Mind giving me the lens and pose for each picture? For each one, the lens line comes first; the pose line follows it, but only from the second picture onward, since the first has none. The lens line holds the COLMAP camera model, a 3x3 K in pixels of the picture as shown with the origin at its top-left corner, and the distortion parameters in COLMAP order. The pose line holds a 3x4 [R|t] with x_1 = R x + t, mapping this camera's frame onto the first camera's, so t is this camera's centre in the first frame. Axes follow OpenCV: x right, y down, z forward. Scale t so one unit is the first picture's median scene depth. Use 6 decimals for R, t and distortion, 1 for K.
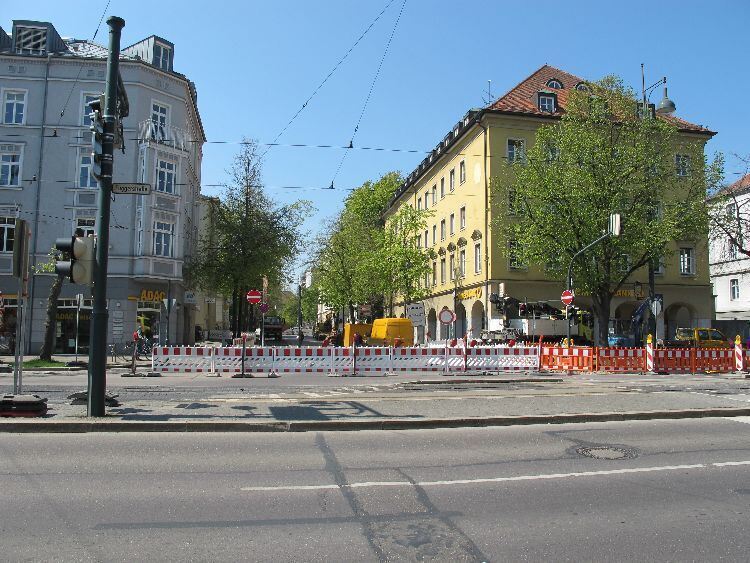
lens RADIAL K [[628.5, 0, 375.0], [0, 628.5, 281.5], [0, 0, 1]] dist [-0.172617, 0.162787]
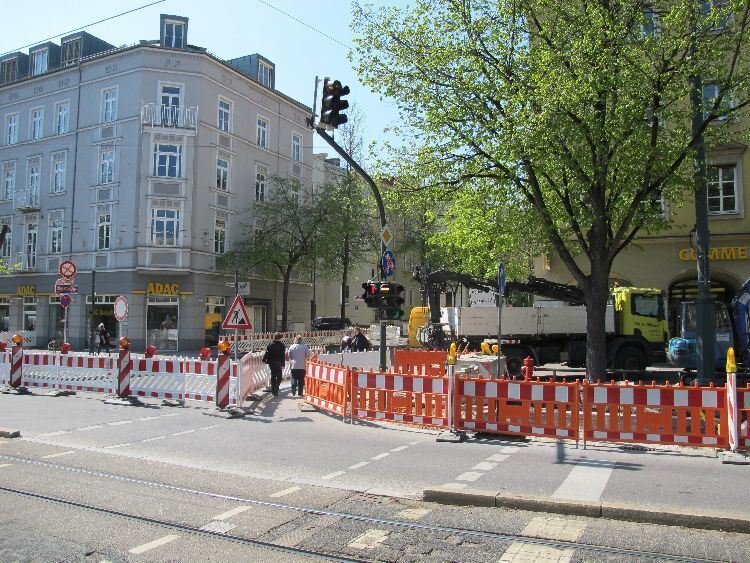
lens RADIAL K [[628.5, 0, 375.0], [0, 628.5, 281.5], [0, 0, 1]] dist [-0.172617, 0.162787]
pose [[0.813046, -0.040399, -0.580796, 0.452027], [0.047843, 0.998852, -0.002504, 0.030177], [0.580230, -0.025752, 0.814045, 0.425753]]
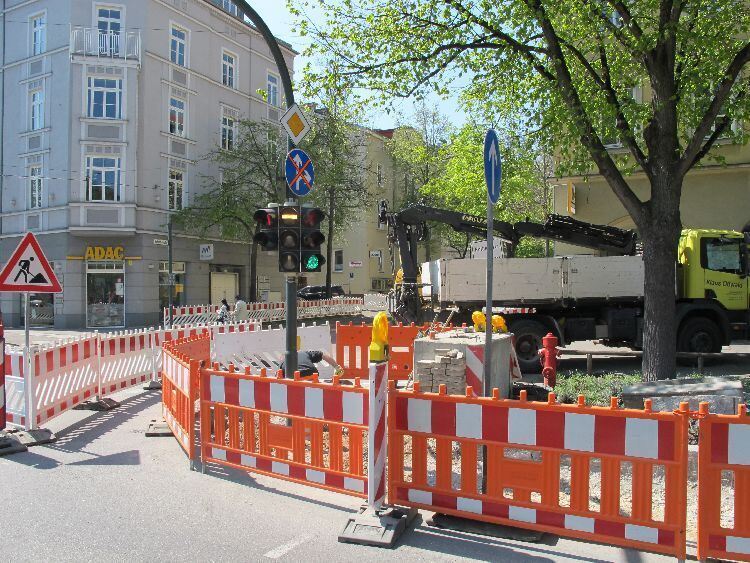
lens RADIAL K [[628.5, 0, 375.0], [0, 628.5, 281.5], [0, 0, 1]] dist [-0.172617, 0.162787]
pose [[0.798299, -0.024882, -0.601747, 0.383999], [0.062085, 0.997223, 0.041129, 0.049126], [0.599053, -0.070193, 0.797627, 0.588539]]
